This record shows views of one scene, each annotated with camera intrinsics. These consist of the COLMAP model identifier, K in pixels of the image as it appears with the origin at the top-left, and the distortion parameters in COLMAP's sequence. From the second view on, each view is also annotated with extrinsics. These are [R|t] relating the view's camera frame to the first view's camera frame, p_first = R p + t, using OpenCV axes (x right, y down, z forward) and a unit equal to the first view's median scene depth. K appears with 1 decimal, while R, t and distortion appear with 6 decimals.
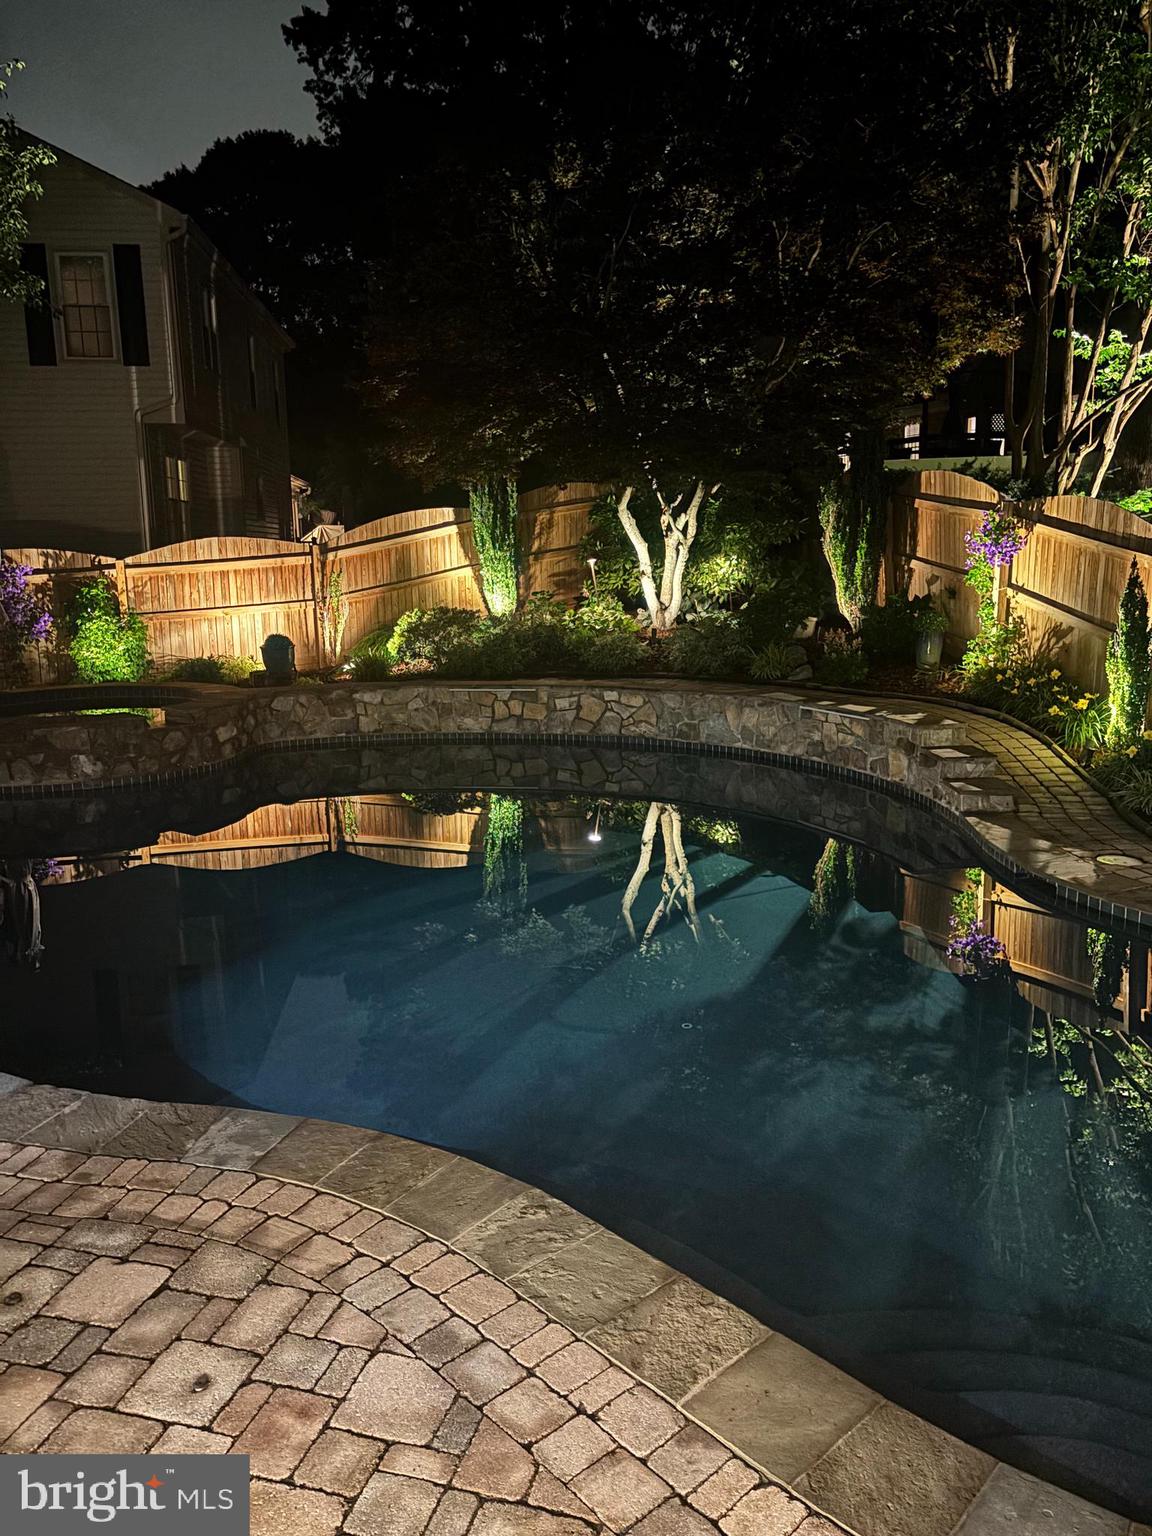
lens RADIAL K [[1143.9, 0, 576.0], [0, 1143.9, 768.0], [0, 0, 1]] dist [0.006321, -0.000679]
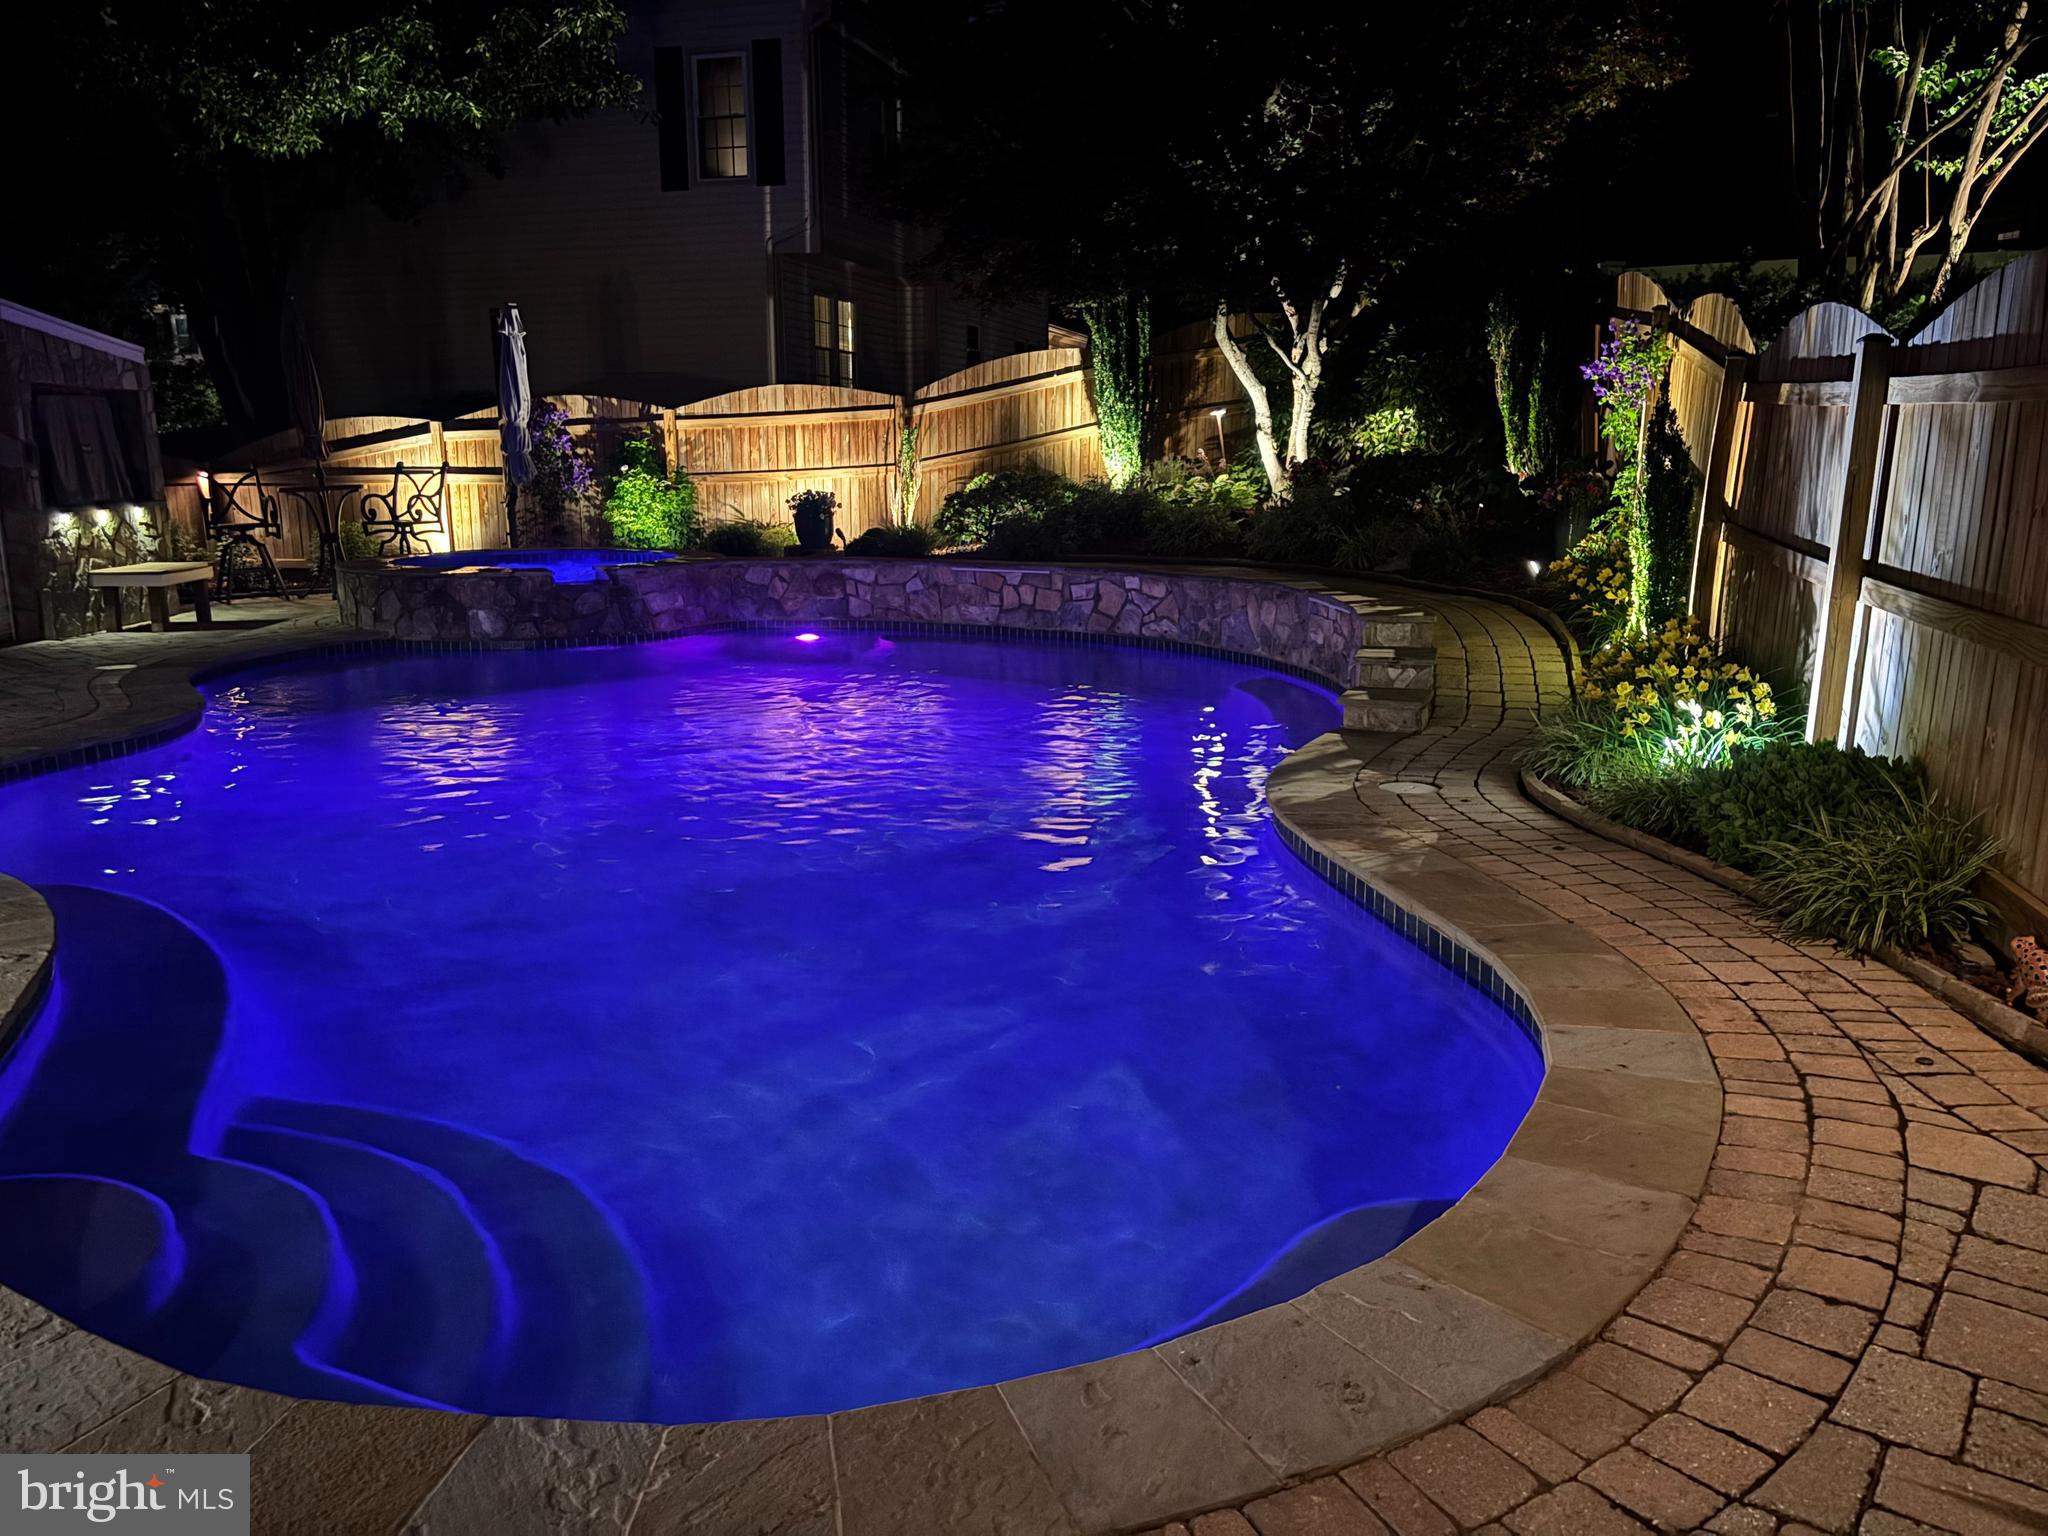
lens RADIAL K [[1559.1, 0, 1024.0], [0, 1559.1, 768.0], [0, 0, 1]] dist [0.003994, -0.003537]
pose [[0.929661, 0.086059, -0.358225, 0.286600], [-0.081124, 0.996287, 0.028815, 0.029052], [0.359375, 0.002273, 0.933191, 0.011440]]
